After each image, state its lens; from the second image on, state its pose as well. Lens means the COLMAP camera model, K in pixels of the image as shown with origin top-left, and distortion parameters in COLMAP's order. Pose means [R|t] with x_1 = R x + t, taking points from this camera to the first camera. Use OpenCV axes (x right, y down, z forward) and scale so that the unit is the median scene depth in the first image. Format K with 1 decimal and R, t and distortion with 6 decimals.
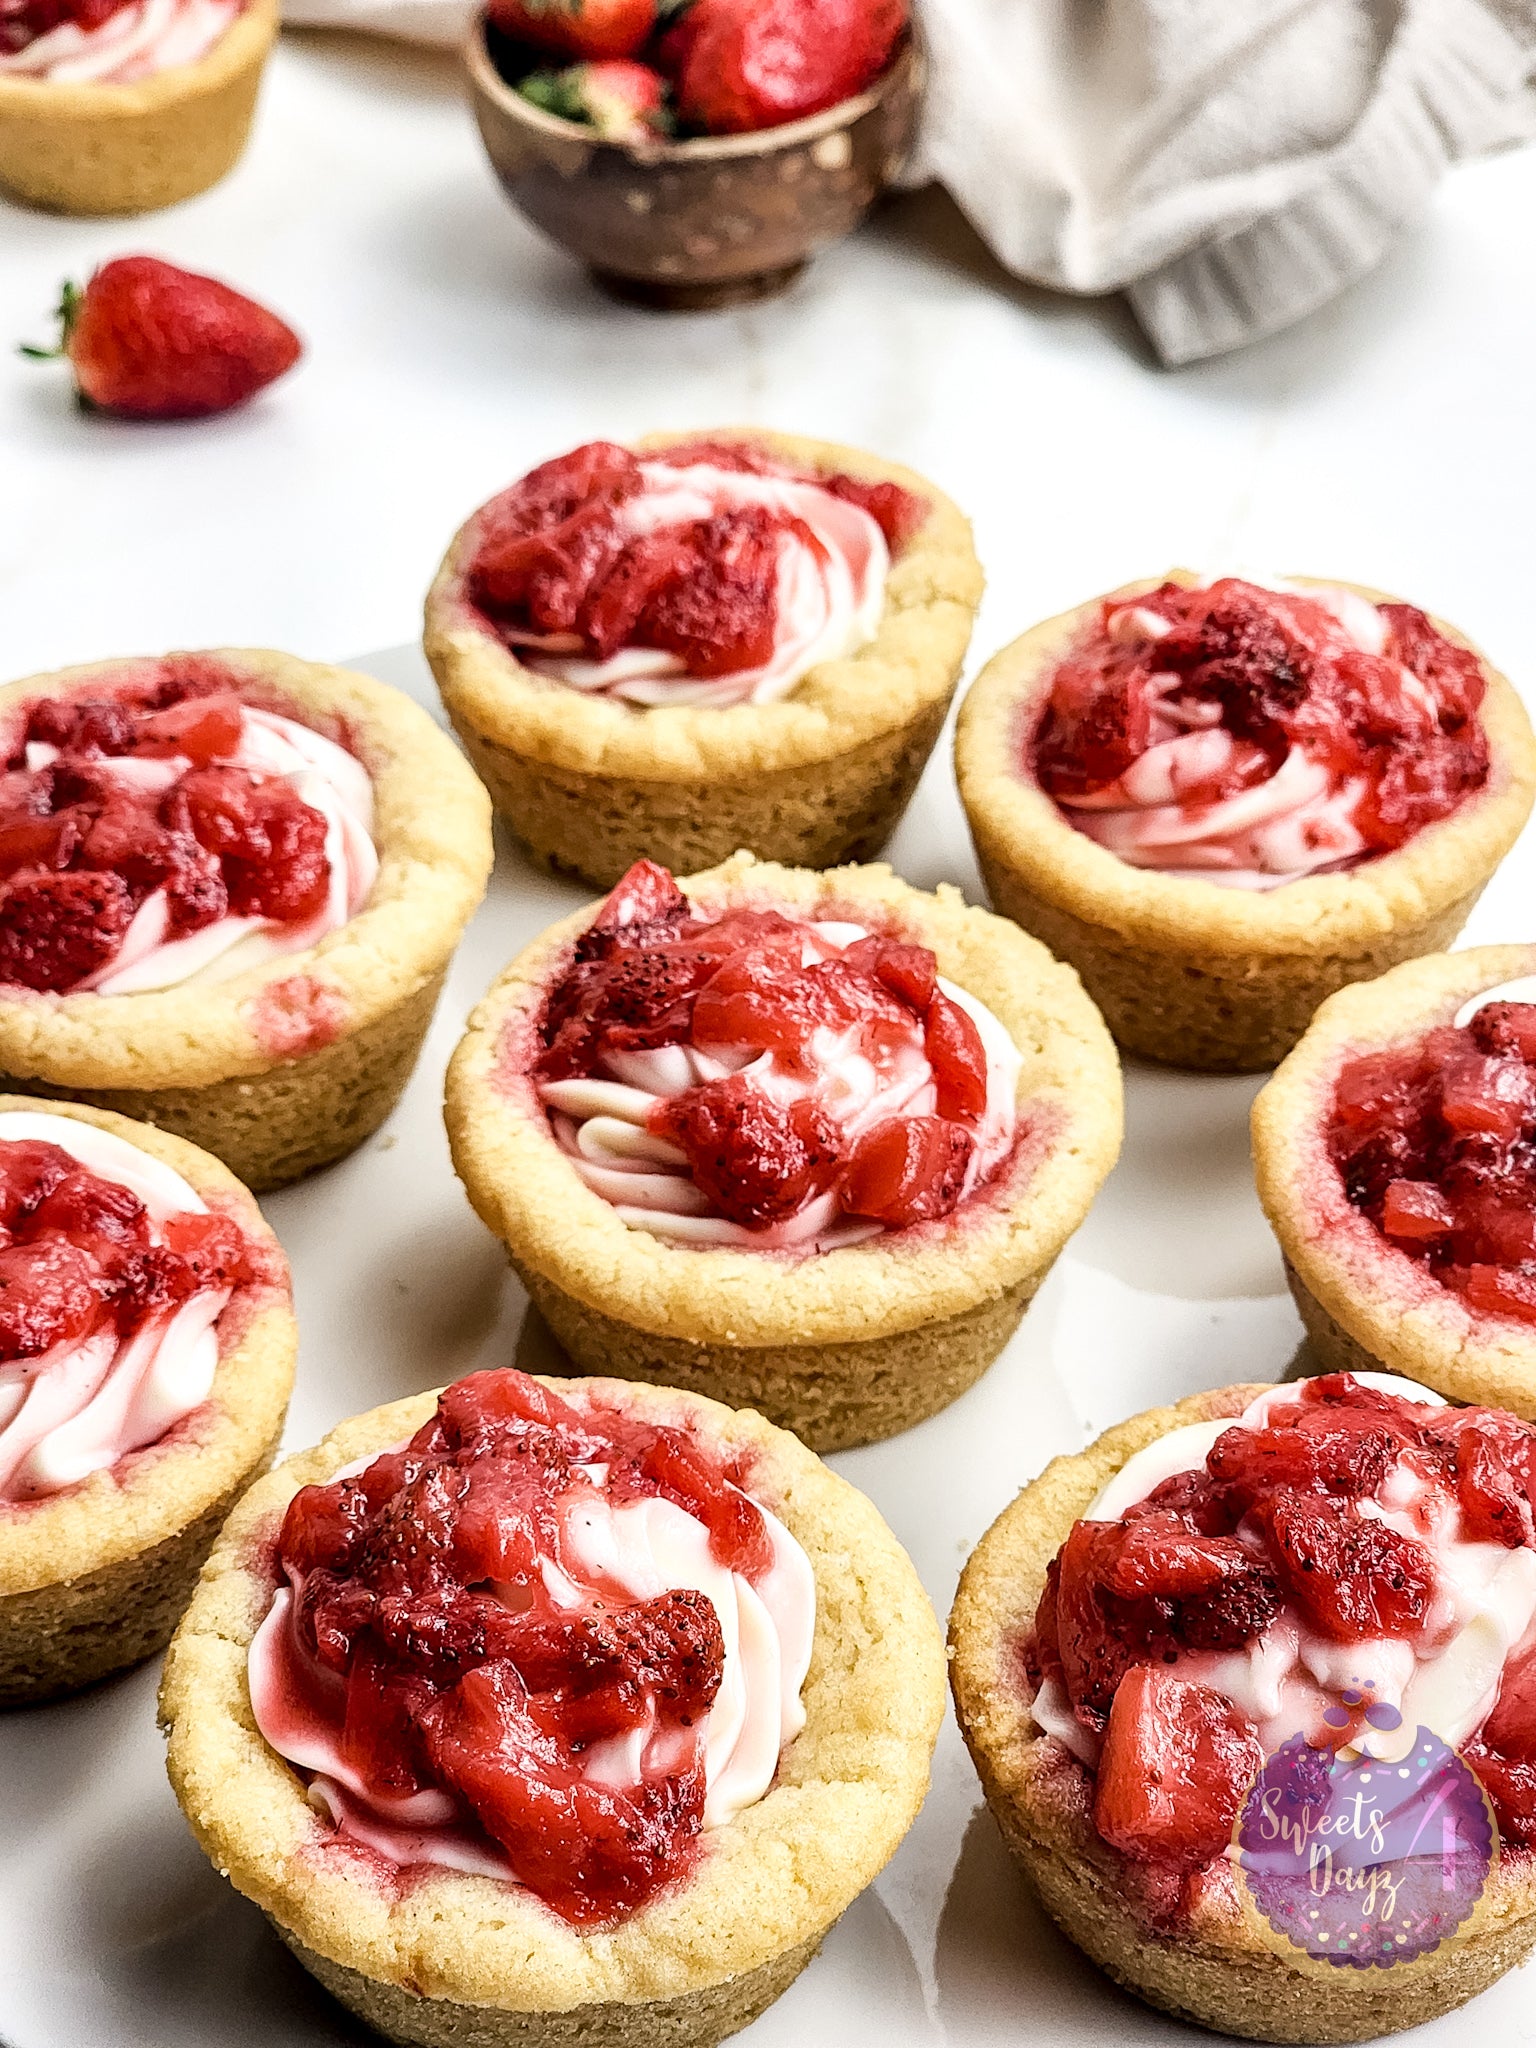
lens RADIAL K [[3987.0, 0, 799.7], [0, 3987.0, 1004.9], [0, 0, 1]] dist [-0.221744, 3.631776]
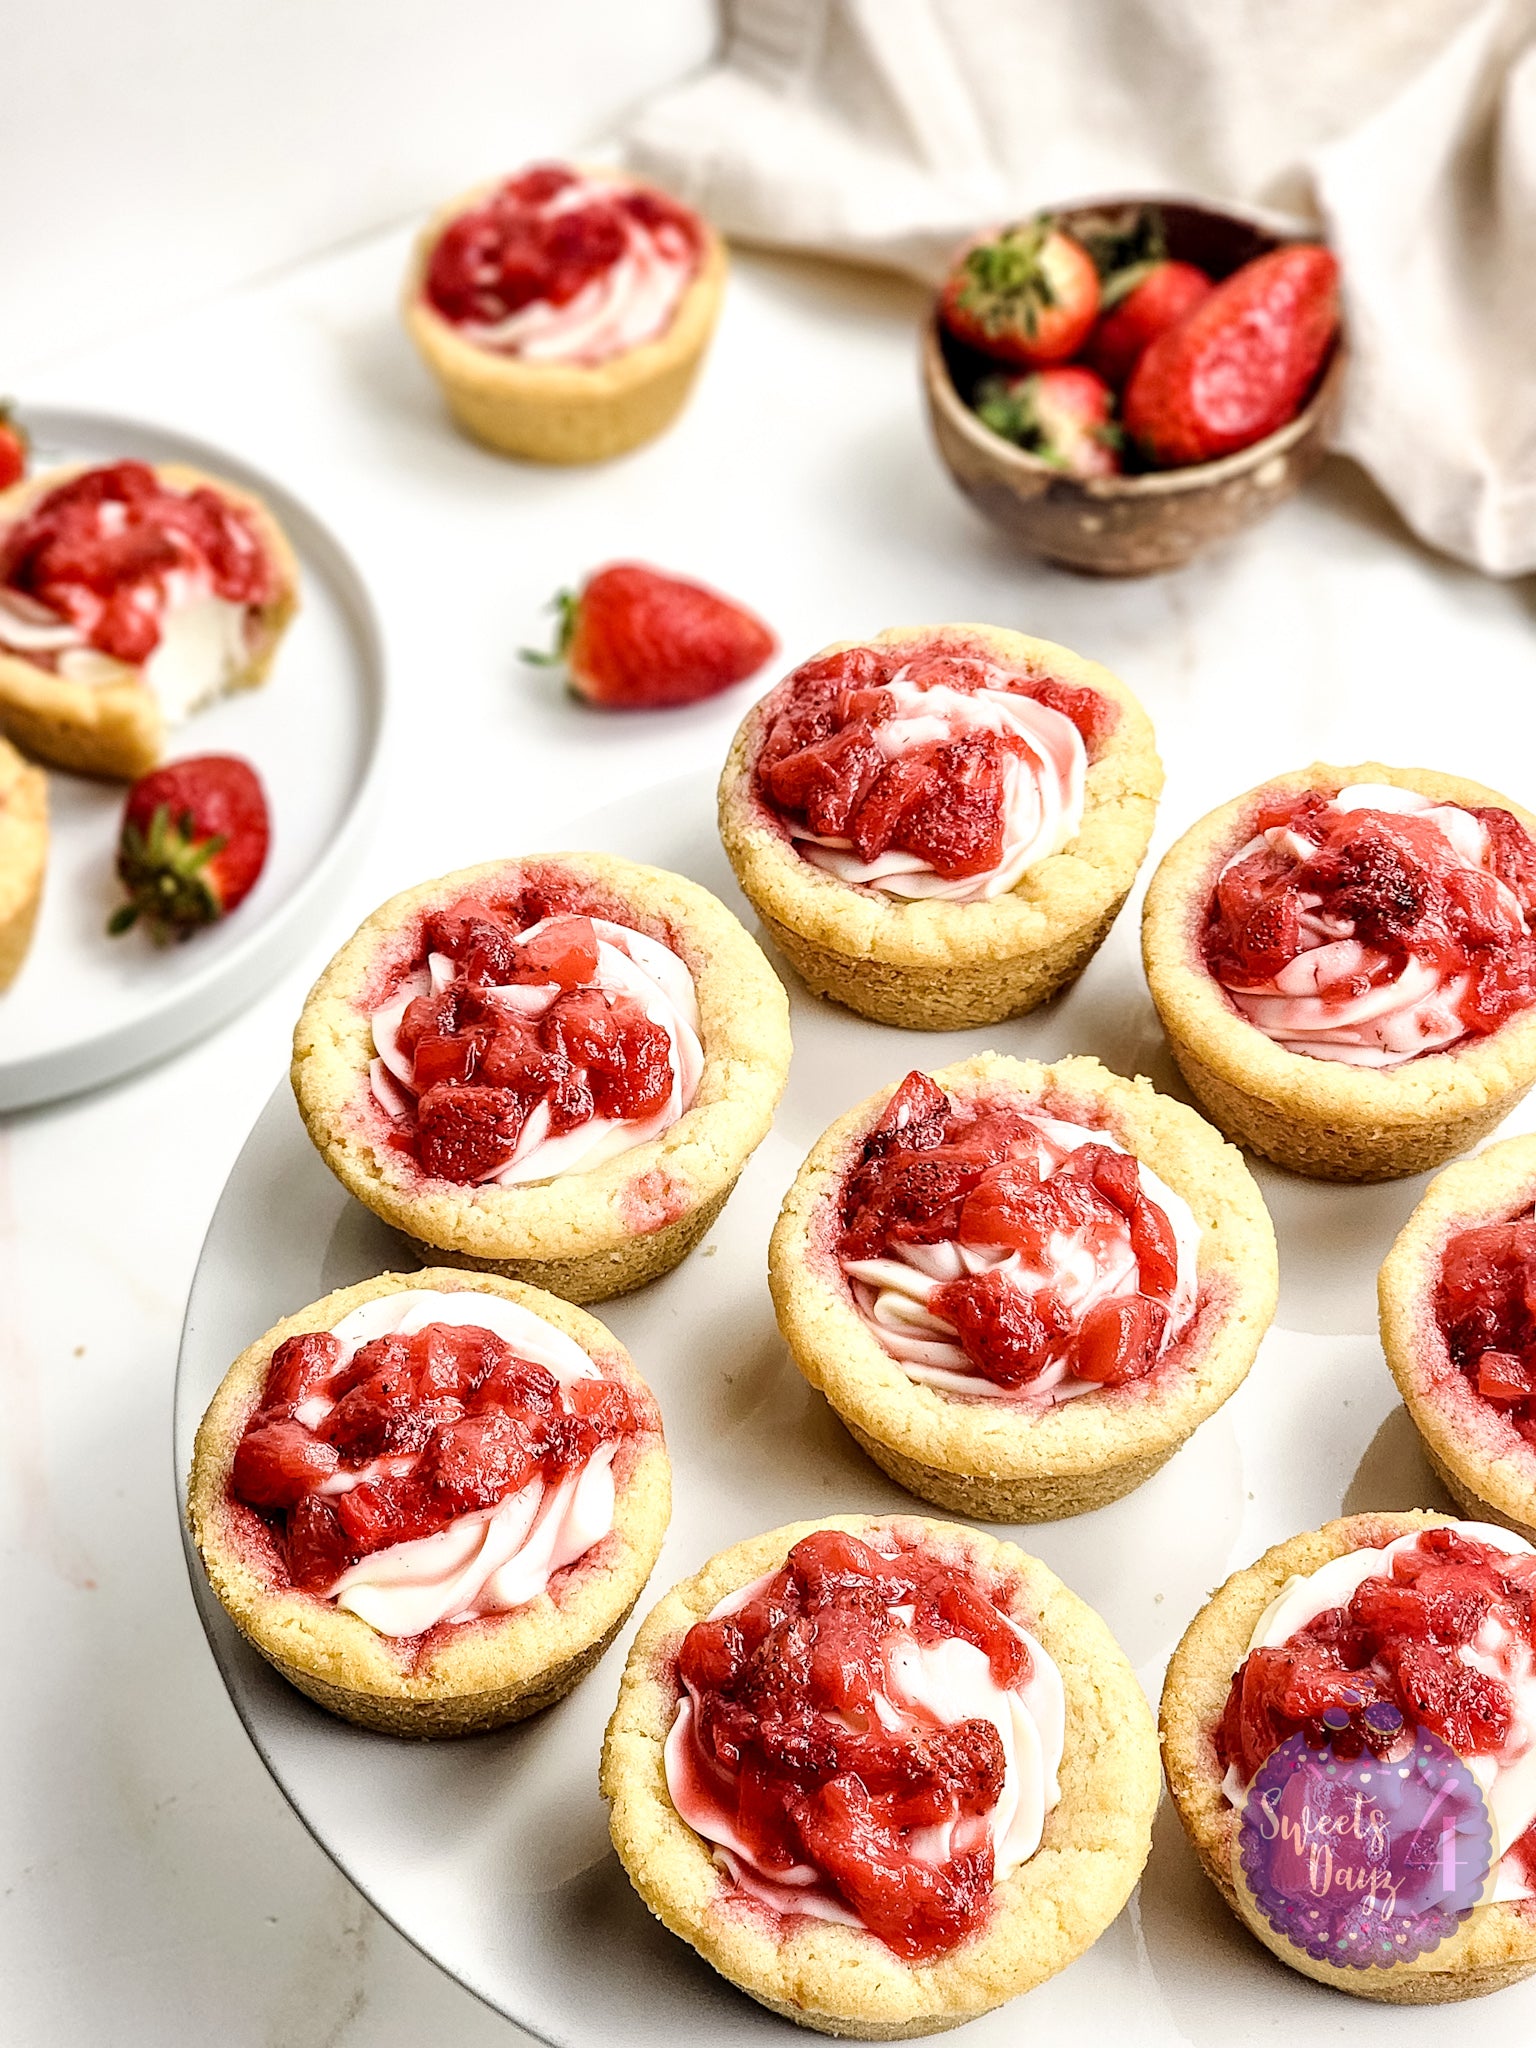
lens RADIAL K [[3956.9, 0, 801.0], [0, 3956.9, 1026.8], [0, 0, 1]] dist [-0.277597, 6.144225]
pose [[0.999716, -0.010222, -0.021537, -0.048760], [0.013759, 0.985164, 0.171064, -0.278968], [0.019469, -0.171311, 0.985025, -0.283084]]
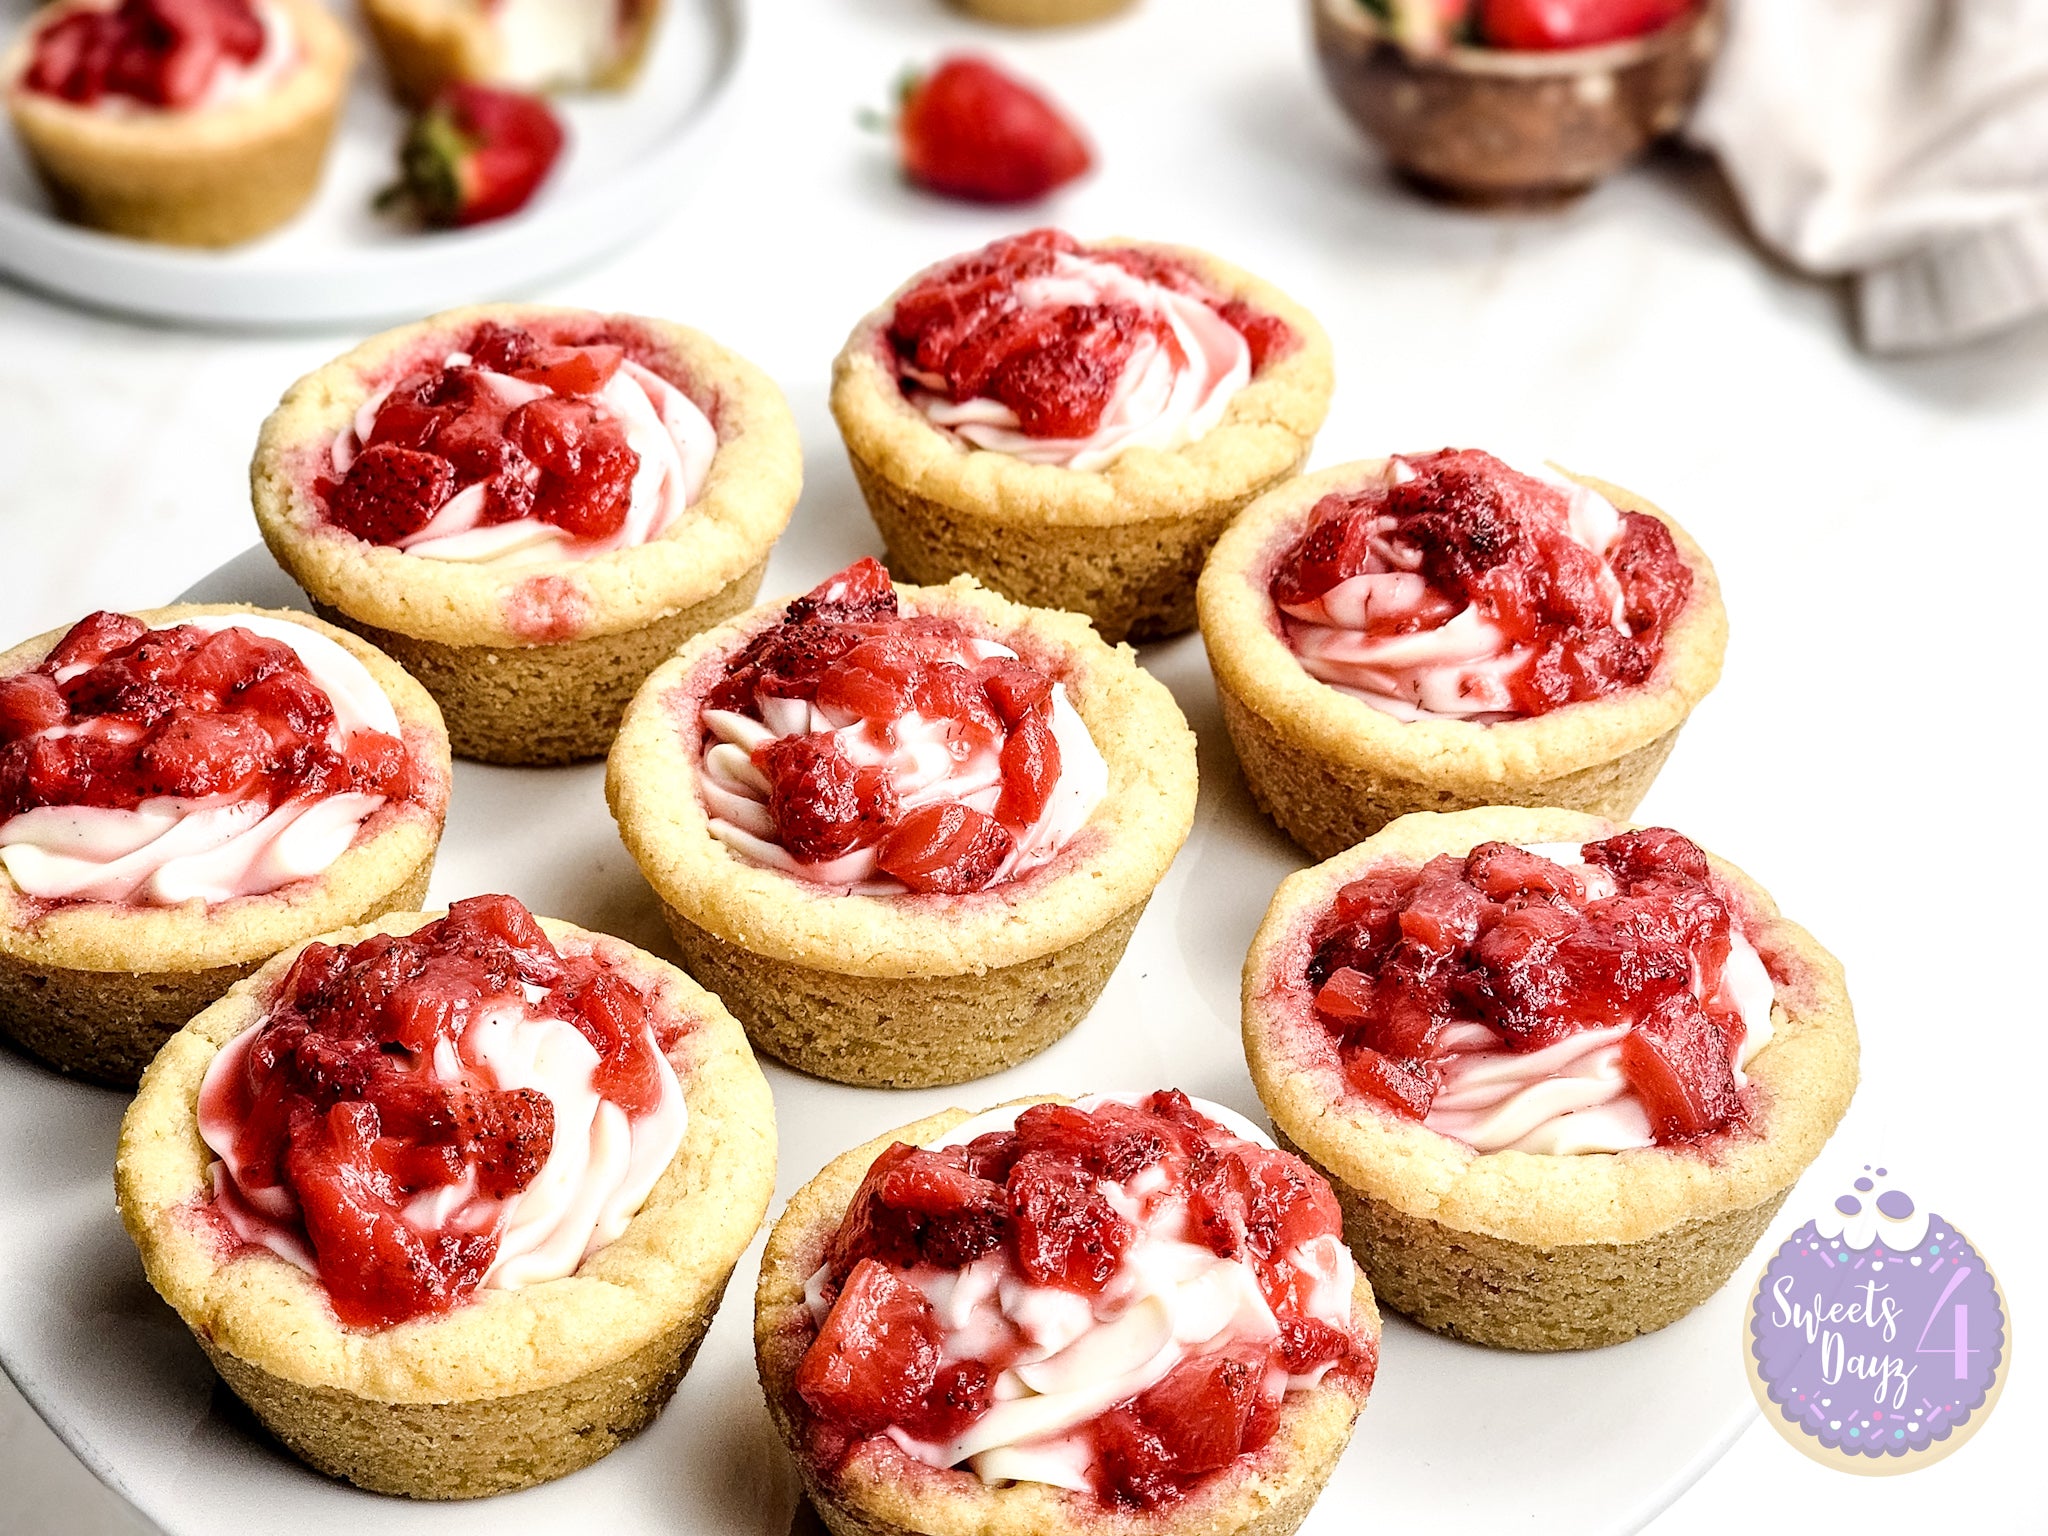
lens RADIAL K [[3956.9, 0, 1054.0], [0, 3956.9, 768.0], [0, 0, 1]] dist [-0.277597, 6.144225]
pose [[0.932476, 0.246639, -0.263926, 0.334418], [-0.259151, 0.965748, -0.013113, 0.024785], [0.251651, 0.080624, 0.964454, -0.085820]]
